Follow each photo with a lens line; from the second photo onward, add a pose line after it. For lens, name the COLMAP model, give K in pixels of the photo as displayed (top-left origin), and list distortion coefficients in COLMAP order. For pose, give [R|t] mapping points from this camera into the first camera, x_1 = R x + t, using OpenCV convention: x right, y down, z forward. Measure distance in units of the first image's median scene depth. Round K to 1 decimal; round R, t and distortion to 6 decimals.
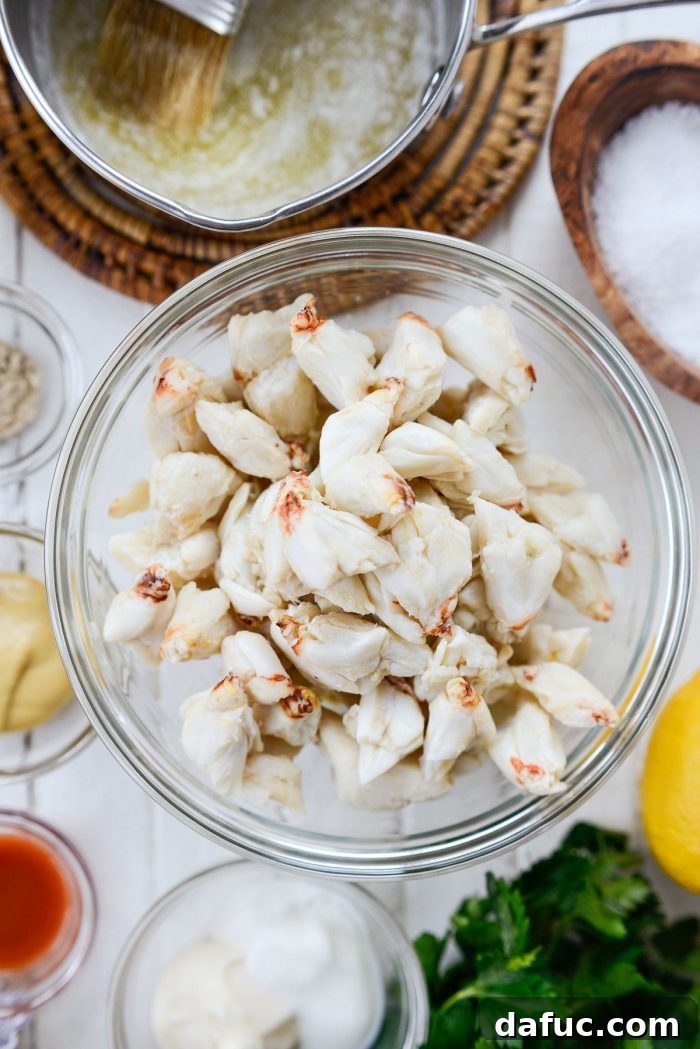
lens RADIAL K [[1761.4, 0, 350.0], [0, 1761.4, 524.5], [0, 0, 1]] dist [-0.012096, 0.229991]
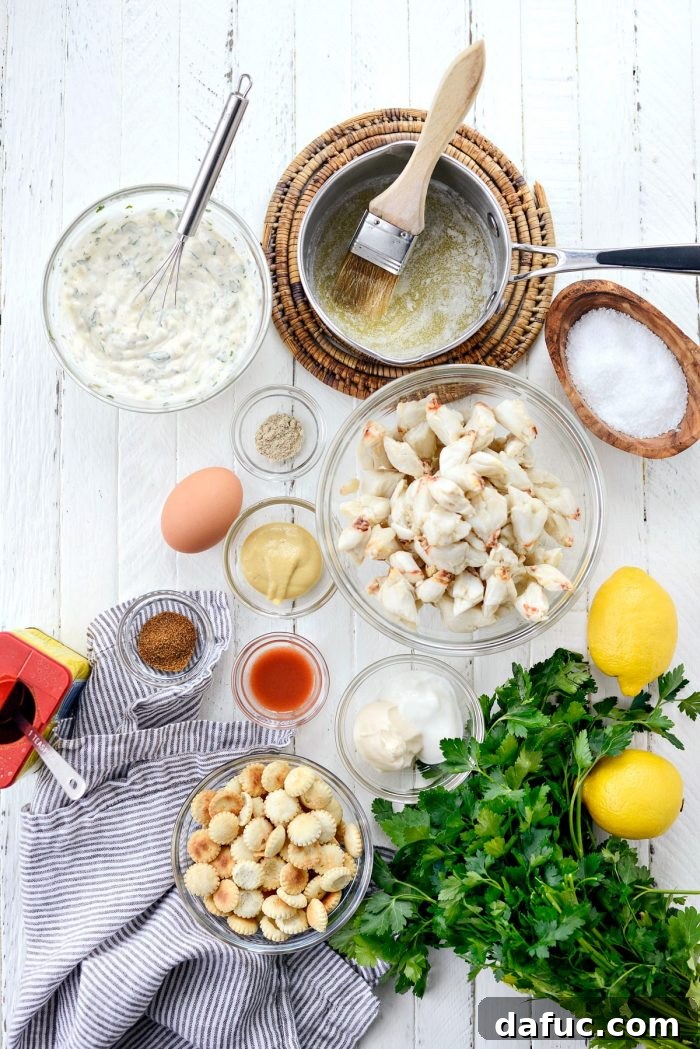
lens RADIAL K [[1761.4, 0, 350.0], [0, 1761.4, 524.5], [0, 0, 1]] dist [-0.012096, 0.229991]
pose [[0.999263, 0.014163, -0.035672, -0.046436], [-0.016286, 0.998069, -0.059945, 0.162729], [0.034754, 0.060482, 0.997564, -1.162056]]
